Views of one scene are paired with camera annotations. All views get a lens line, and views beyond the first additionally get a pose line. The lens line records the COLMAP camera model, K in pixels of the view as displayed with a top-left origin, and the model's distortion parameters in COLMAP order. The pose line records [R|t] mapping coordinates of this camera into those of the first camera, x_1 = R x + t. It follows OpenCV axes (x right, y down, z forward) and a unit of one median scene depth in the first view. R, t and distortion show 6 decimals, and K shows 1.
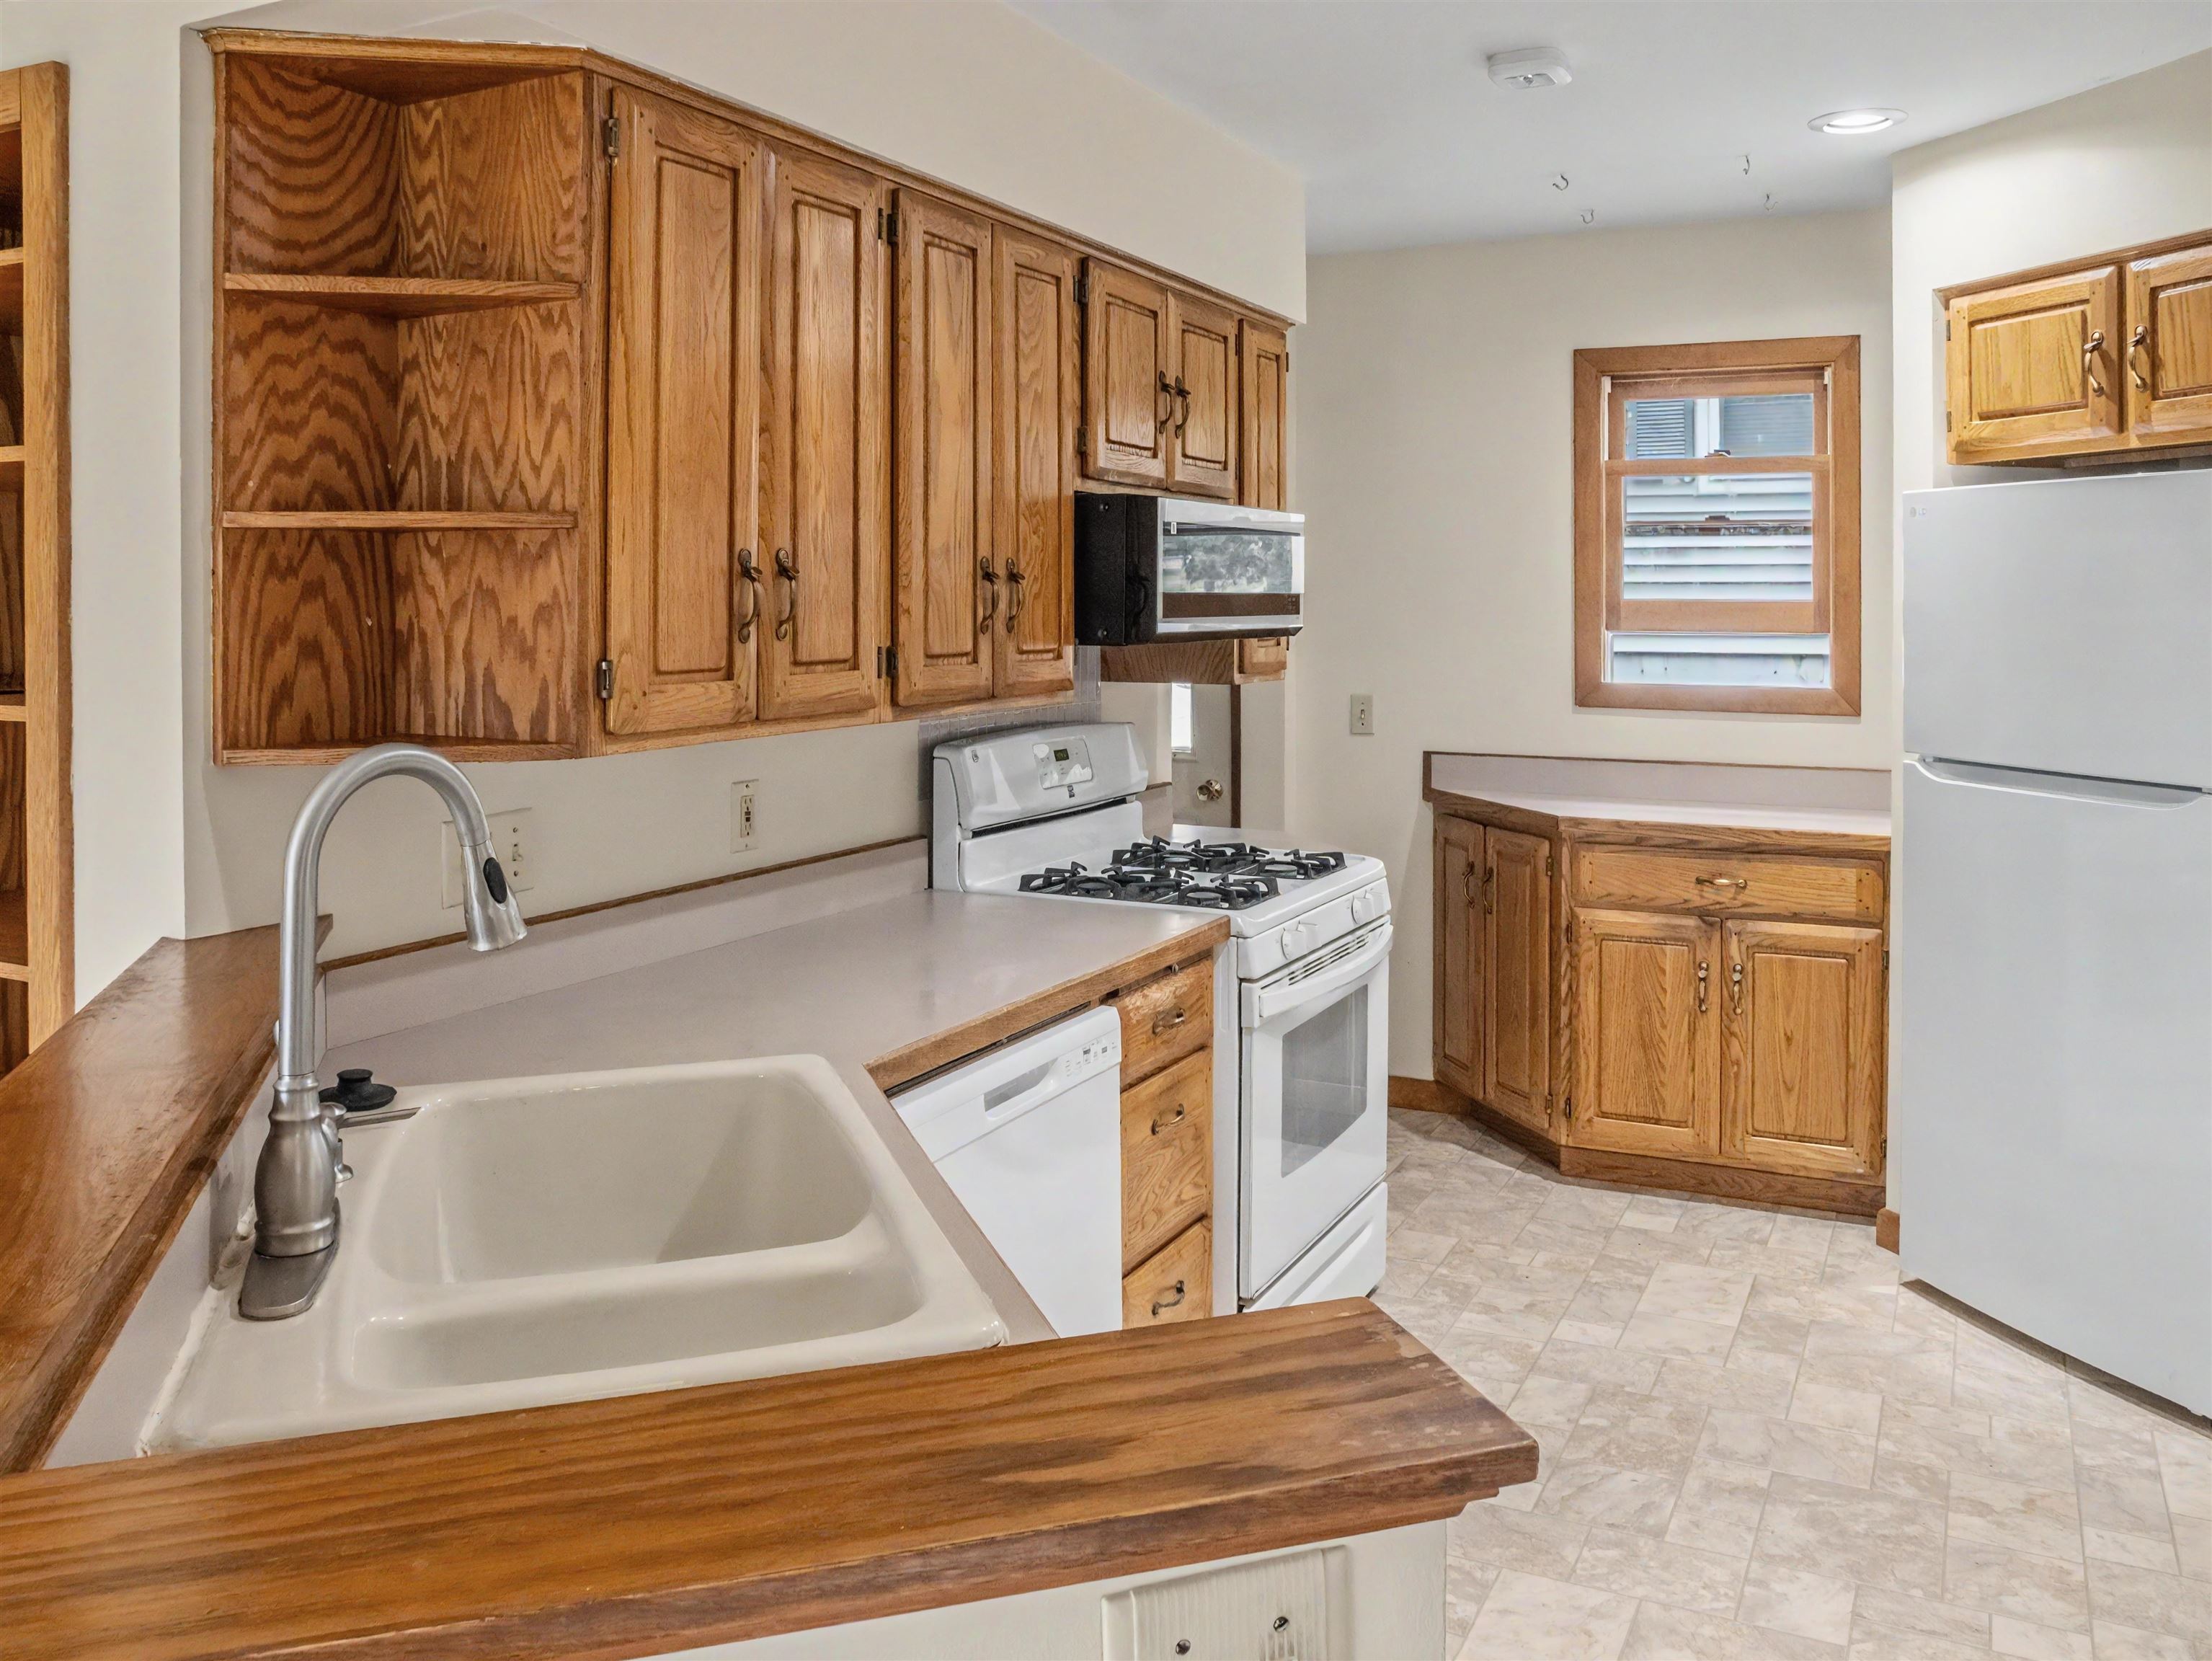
lens RADIAL K [[1777.4, 0, 1037.6], [0, 1777.4, 828.1], [0, 0, 1]] dist [-0.062116, 0.070853]
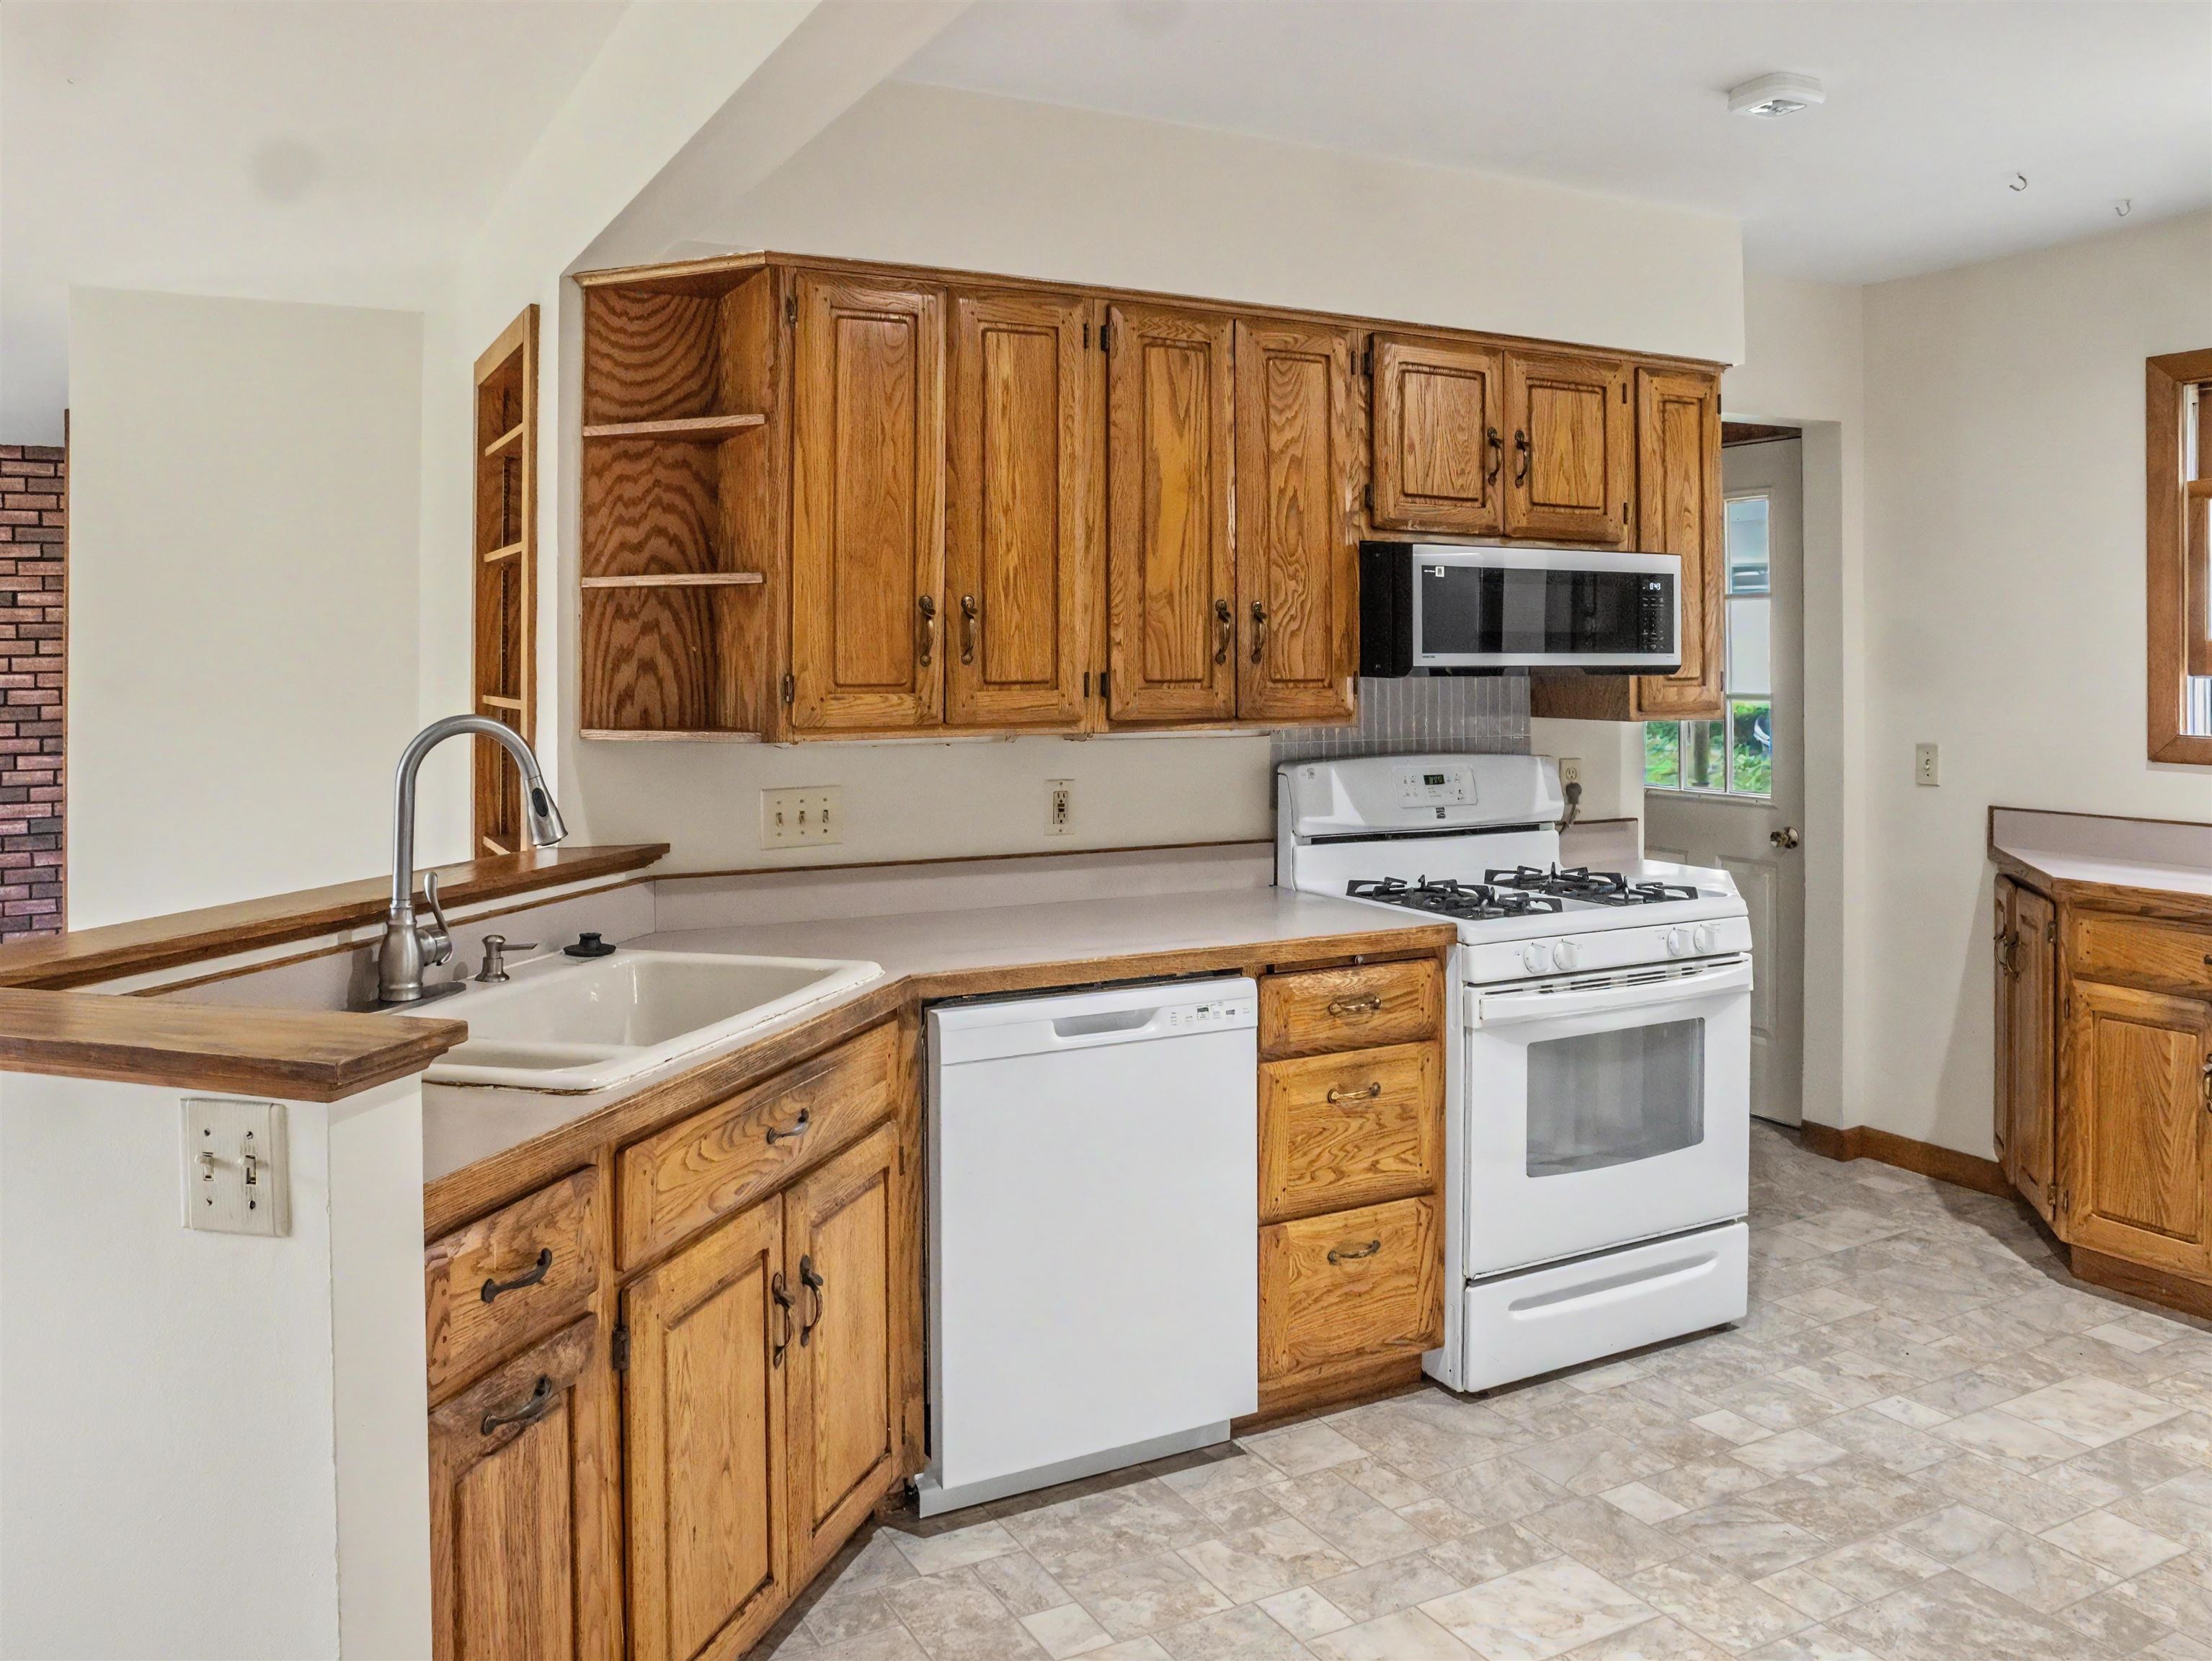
lens RADIAL K [[1722.1, 0, 1100.0], [0, 1722.1, 899.8], [0, 0, 1]] dist [-0.080398, 0.101051]
pose [[0.826848, 0.078888, -0.556866, 0.660986], [-0.071639, 0.996822, 0.034843, 0.017085], [0.557845, 0.011083, 0.829871, -0.004395]]
